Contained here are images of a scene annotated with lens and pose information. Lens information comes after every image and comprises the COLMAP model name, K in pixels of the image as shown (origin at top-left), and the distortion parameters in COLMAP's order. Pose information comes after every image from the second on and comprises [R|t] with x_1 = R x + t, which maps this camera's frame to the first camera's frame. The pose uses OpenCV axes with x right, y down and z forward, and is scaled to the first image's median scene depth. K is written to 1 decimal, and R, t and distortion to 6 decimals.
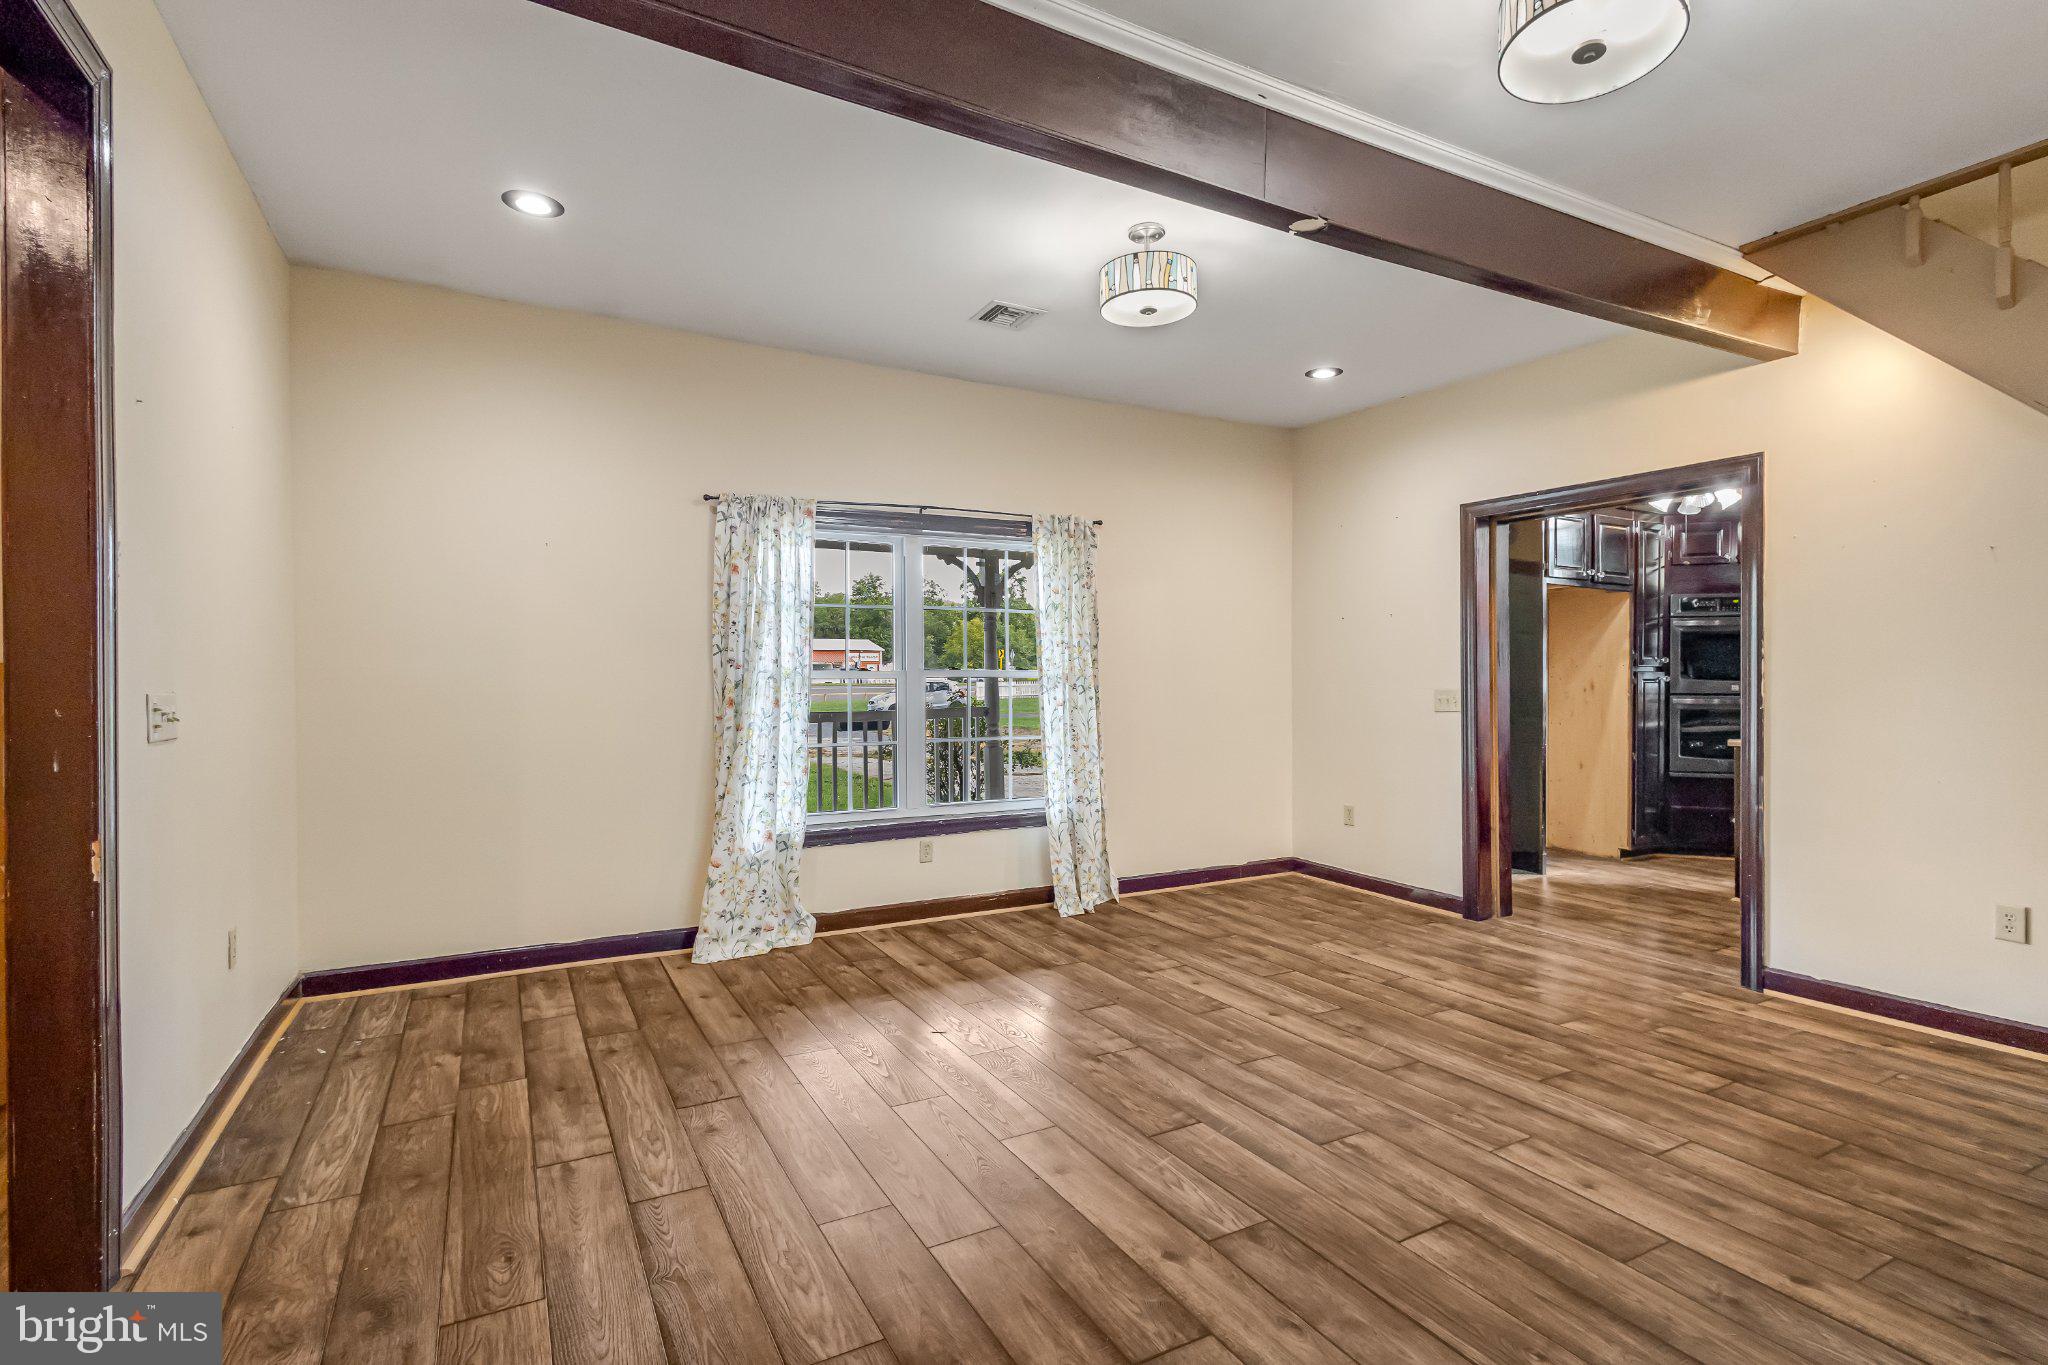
lens RADIAL K [[958.4, 0, 1024.0], [0, 958.4, 682.5], [0, 0, 1]] dist [-0.000366, -0.000601]
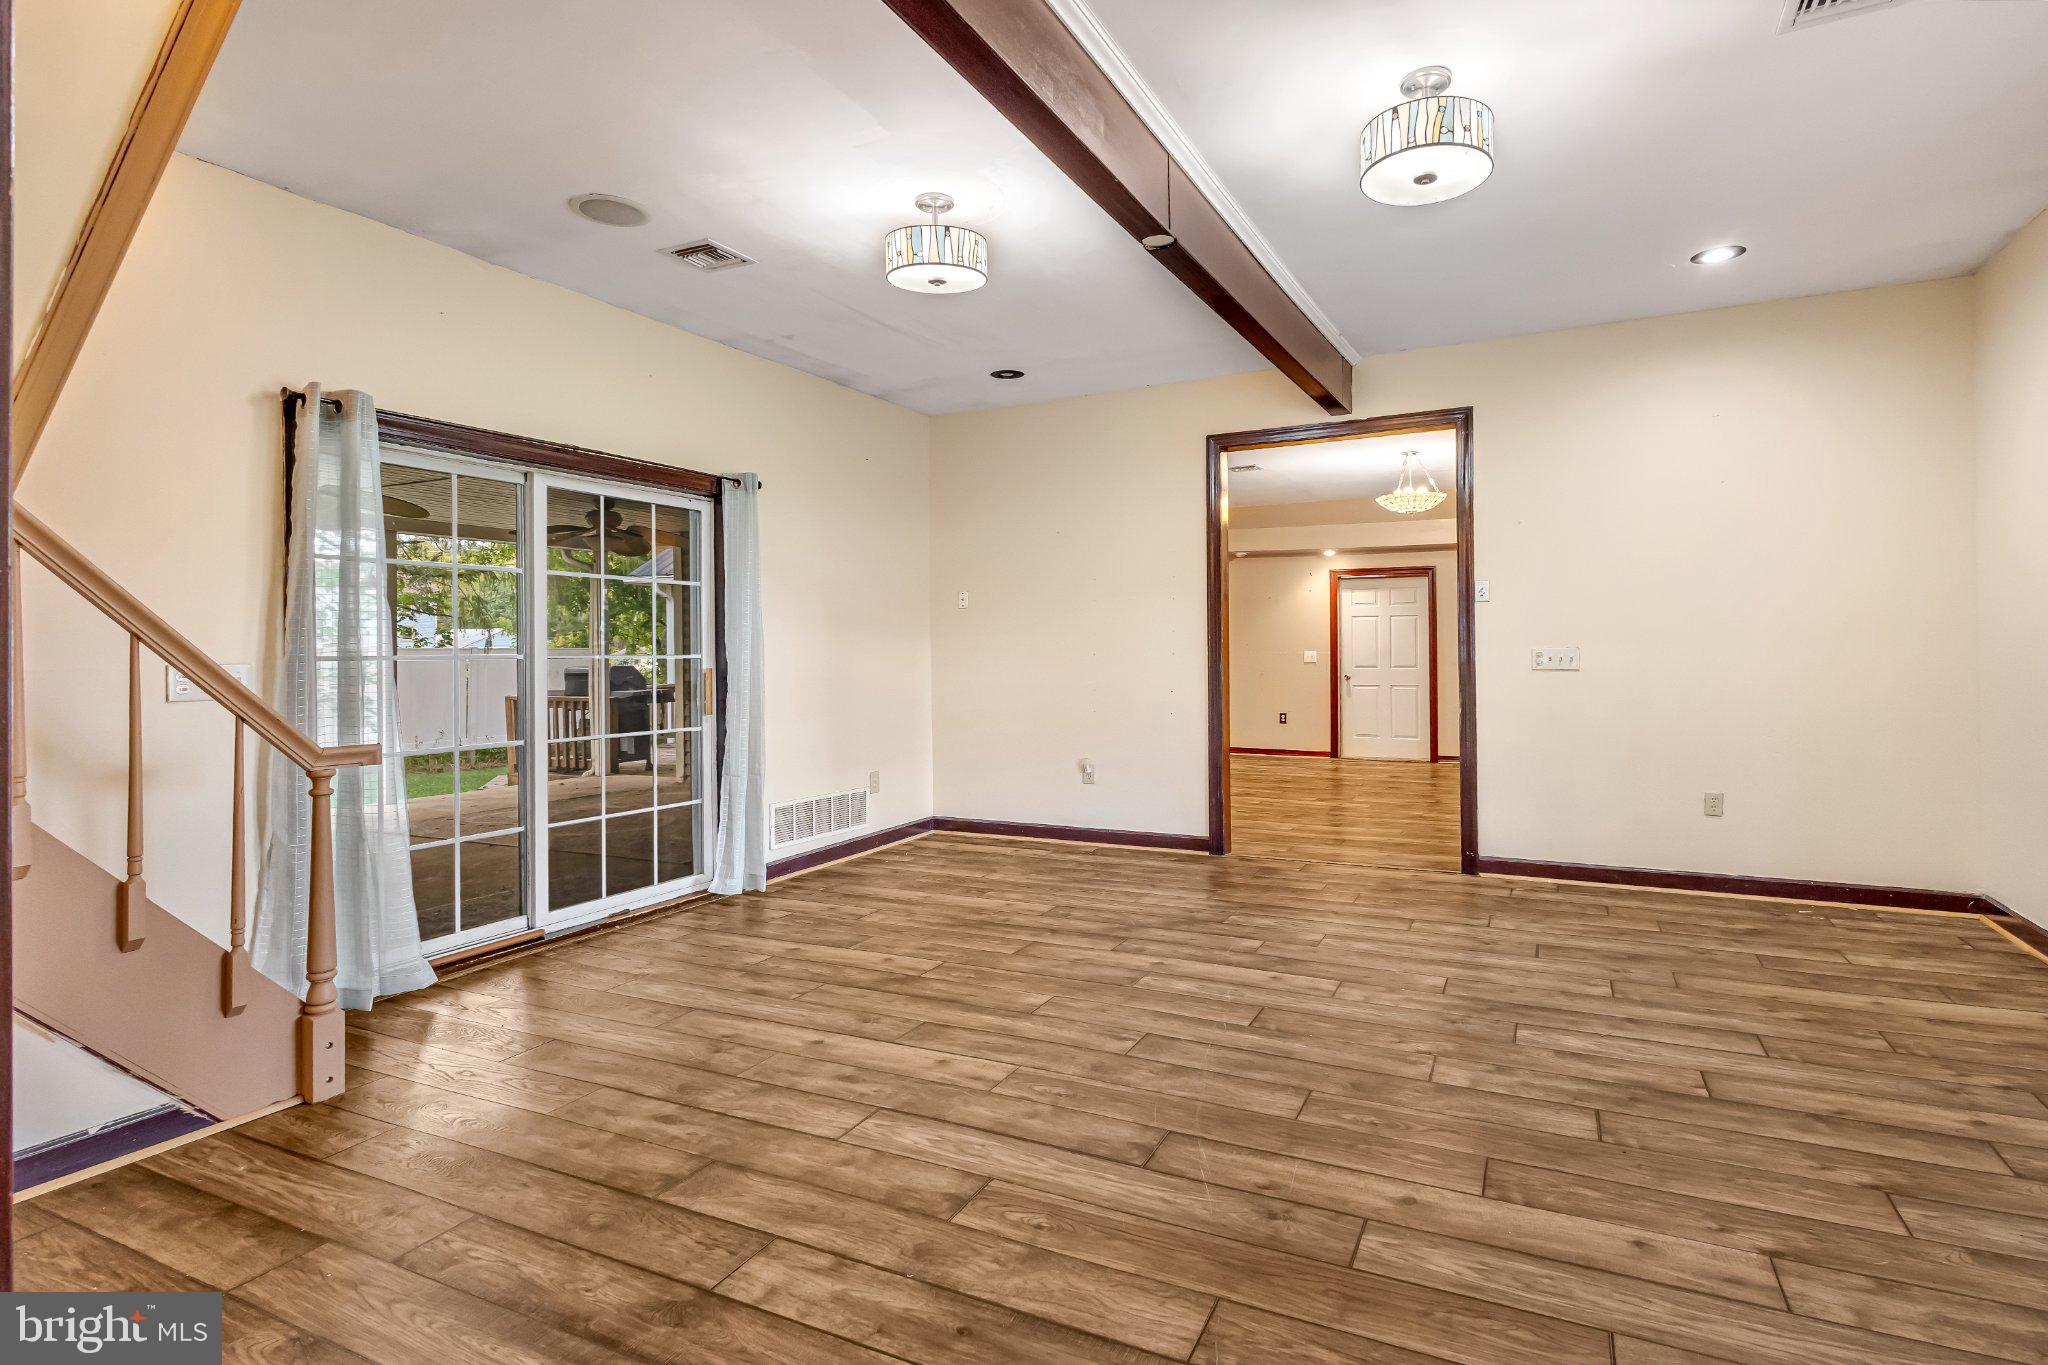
lens RADIAL K [[1051.3, 0, 1034.3], [0, 1051.3, 645.4], [0, 0, 1]] dist [-0.000398, -0.000145]
pose [[-0.832667, 0.008215, -0.553713, 1.038490], [0.011483, 0.999931, -0.002433, 0.022746], [0.553654, -0.008384, -0.832704, 1.845369]]
